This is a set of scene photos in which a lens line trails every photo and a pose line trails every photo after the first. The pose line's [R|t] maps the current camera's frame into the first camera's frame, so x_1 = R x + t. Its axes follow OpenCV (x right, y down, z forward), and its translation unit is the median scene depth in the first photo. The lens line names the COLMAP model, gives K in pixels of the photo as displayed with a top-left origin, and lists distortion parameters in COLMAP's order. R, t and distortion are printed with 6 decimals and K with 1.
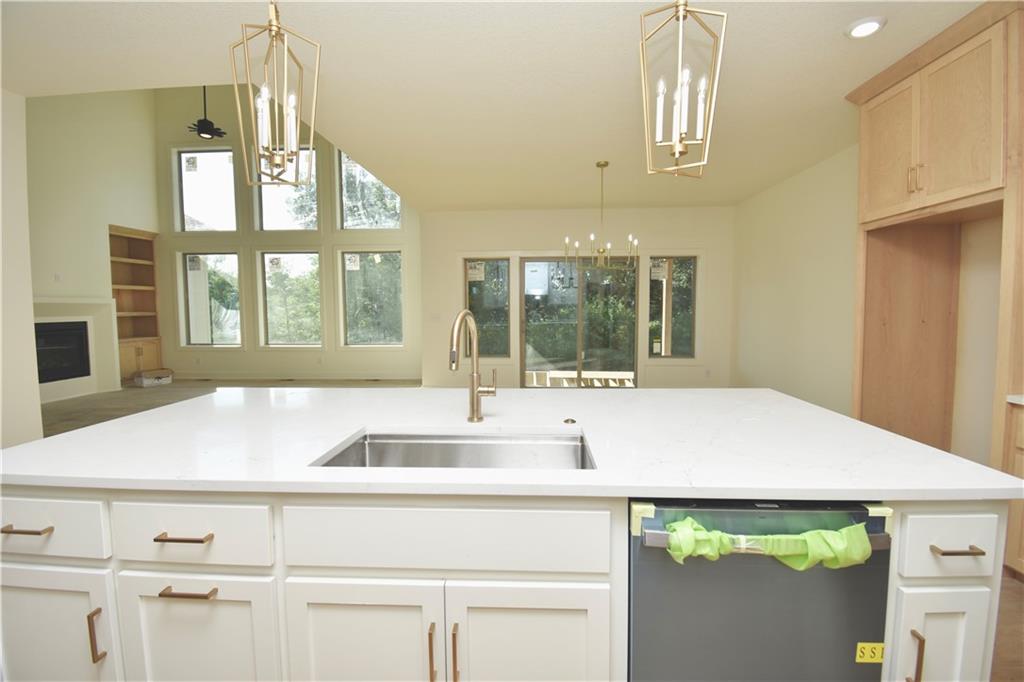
lens RADIAL K [[461.7, 0, 521.7], [0, 461.7, 335.9], [0, 0, 1]] dist [0.006112, -0.016490]
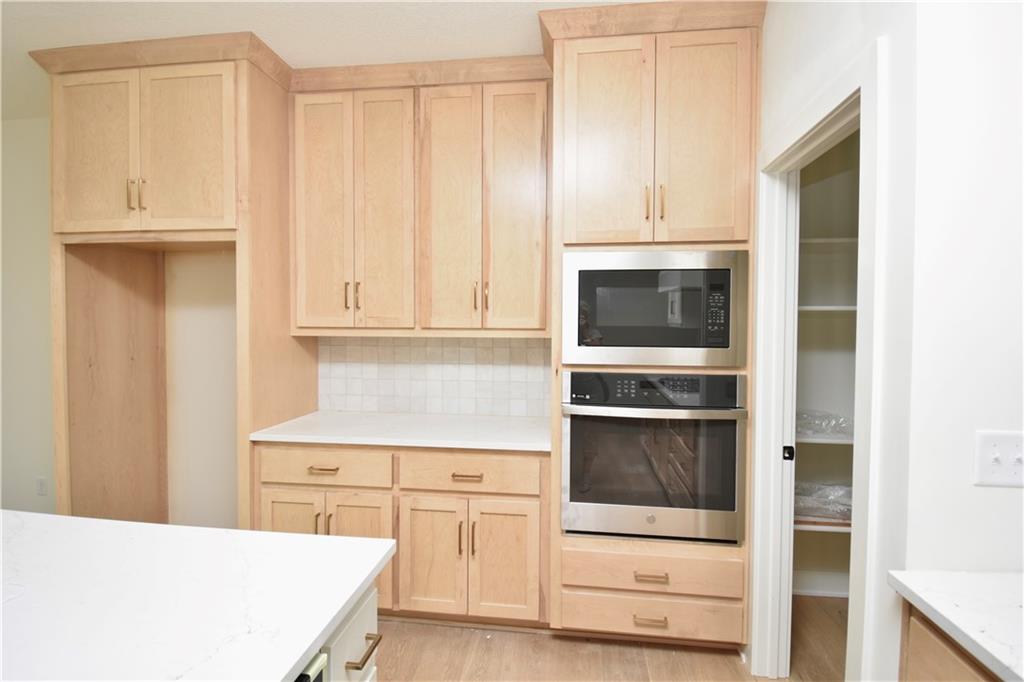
lens RADIAL K [[461.7, 0, 516.4], [0, 461.7, 340.9], [0, 0, 1]] dist [0.006112, -0.016490]
pose [[0.069680, -0.020825, 0.997352, 0.025382], [0.051617, 0.998518, 0.017244, -0.020875], [-0.996233, 0.050279, 0.070652, 0.101805]]
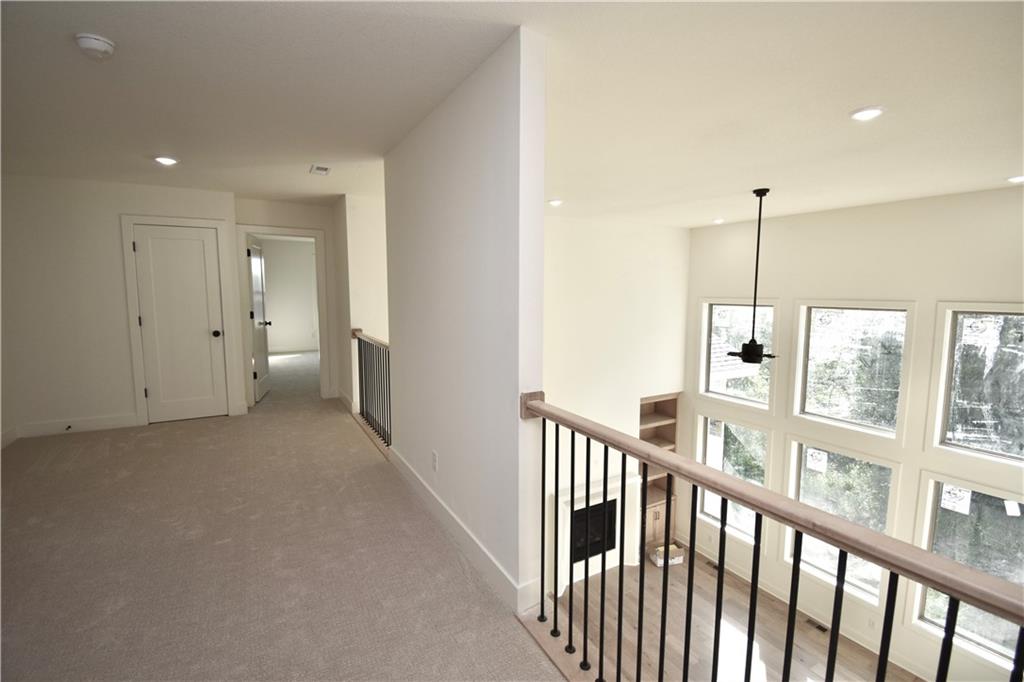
lens RADIAL K [[461.7, 0, 504.7], [0, 461.7, 331.2], [0, 0, 1]] dist [0.006112, -0.016490]
pose [[0.526255, 0.083385, -0.846229, -0.204659], [-0.051840, 0.996475, 0.065951, -0.404182], [0.848745, 0.009162, 0.528723, 0.204583]]
